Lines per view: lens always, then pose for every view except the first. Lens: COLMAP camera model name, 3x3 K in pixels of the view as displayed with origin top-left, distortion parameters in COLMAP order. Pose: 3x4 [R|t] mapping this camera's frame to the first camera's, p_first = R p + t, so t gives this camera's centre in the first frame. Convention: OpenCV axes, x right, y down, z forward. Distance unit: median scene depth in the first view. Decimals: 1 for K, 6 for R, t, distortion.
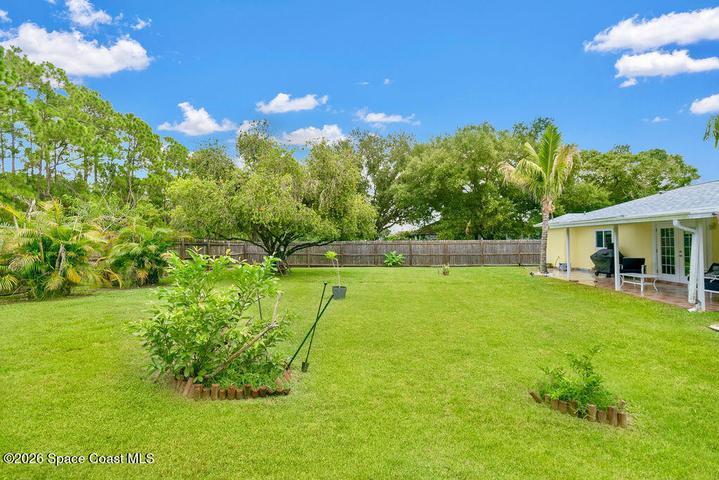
lens RADIAL K [[342.1, 0, 355.1], [0, 342.1, 237.1], [0, 0, 1]] dist [0.000216, -0.000001]
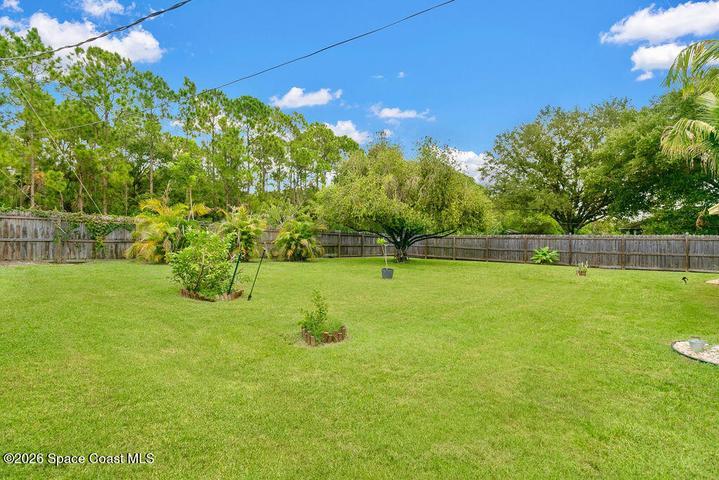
lens RADIAL K [[342.1, 0, 355.1], [0, 342.1, 237.1], [0, 0, 1]] dist [0.000216, -0.000001]
pose [[0.787237, 0.013517, -0.616502, 0.368659], [-0.009170, 0.999906, 0.010214, 0.016046], [0.616582, -0.002388, 0.787287, 0.010259]]
